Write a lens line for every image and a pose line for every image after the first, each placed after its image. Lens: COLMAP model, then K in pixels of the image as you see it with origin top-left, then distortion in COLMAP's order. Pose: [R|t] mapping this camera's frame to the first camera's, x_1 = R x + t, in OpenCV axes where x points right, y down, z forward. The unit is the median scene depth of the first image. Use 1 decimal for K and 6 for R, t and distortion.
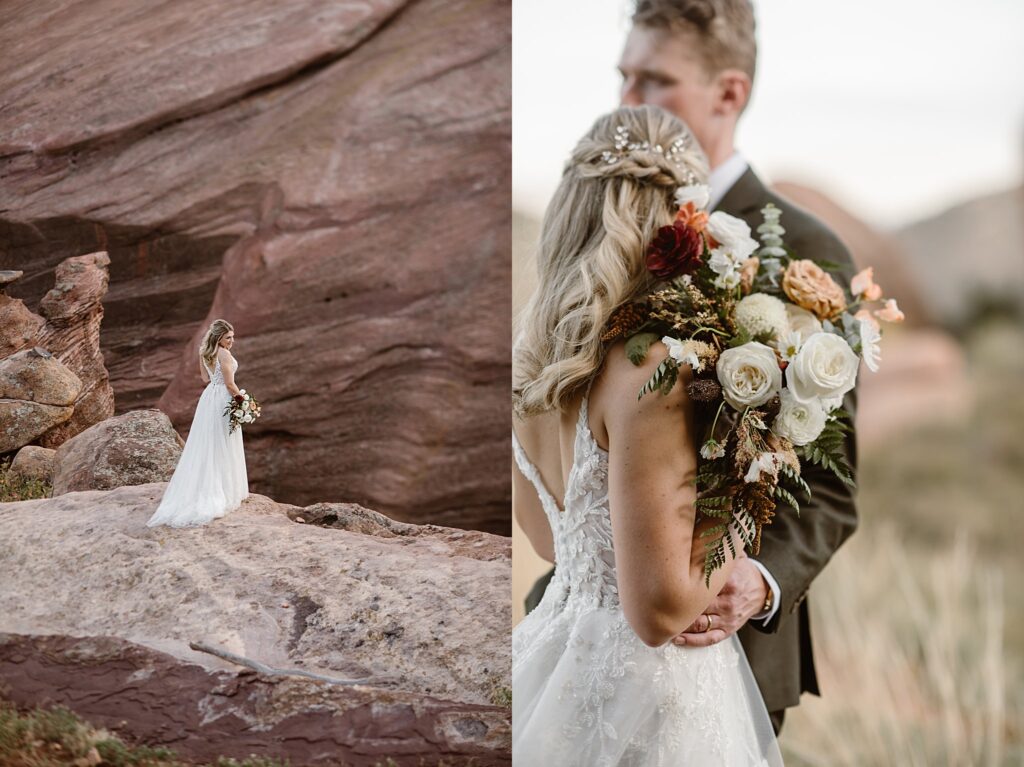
lens RADIAL K [[2536.5, 0, 512.1], [0, 2536.5, 383.7], [0, 0, 1]] dist [0.008853, 0.000000]
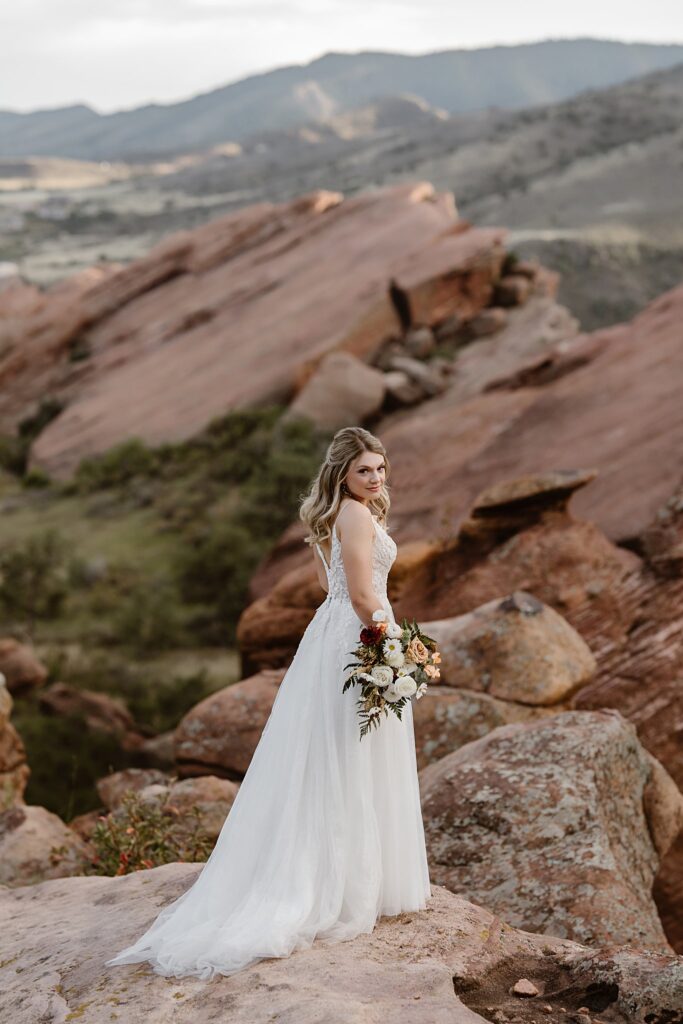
lens RADIAL K [[2678.6, 0, 338.9], [0, 2678.6, 508.2], [0, 0, 1]] dist [0.353219, 0.000000]
pose [[0.846269, 0.008477, -0.532688, 0.075988], [-0.060774, 0.994882, -0.080718, 0.015356], [0.529278, 0.100683, 0.842453, 0.525144]]
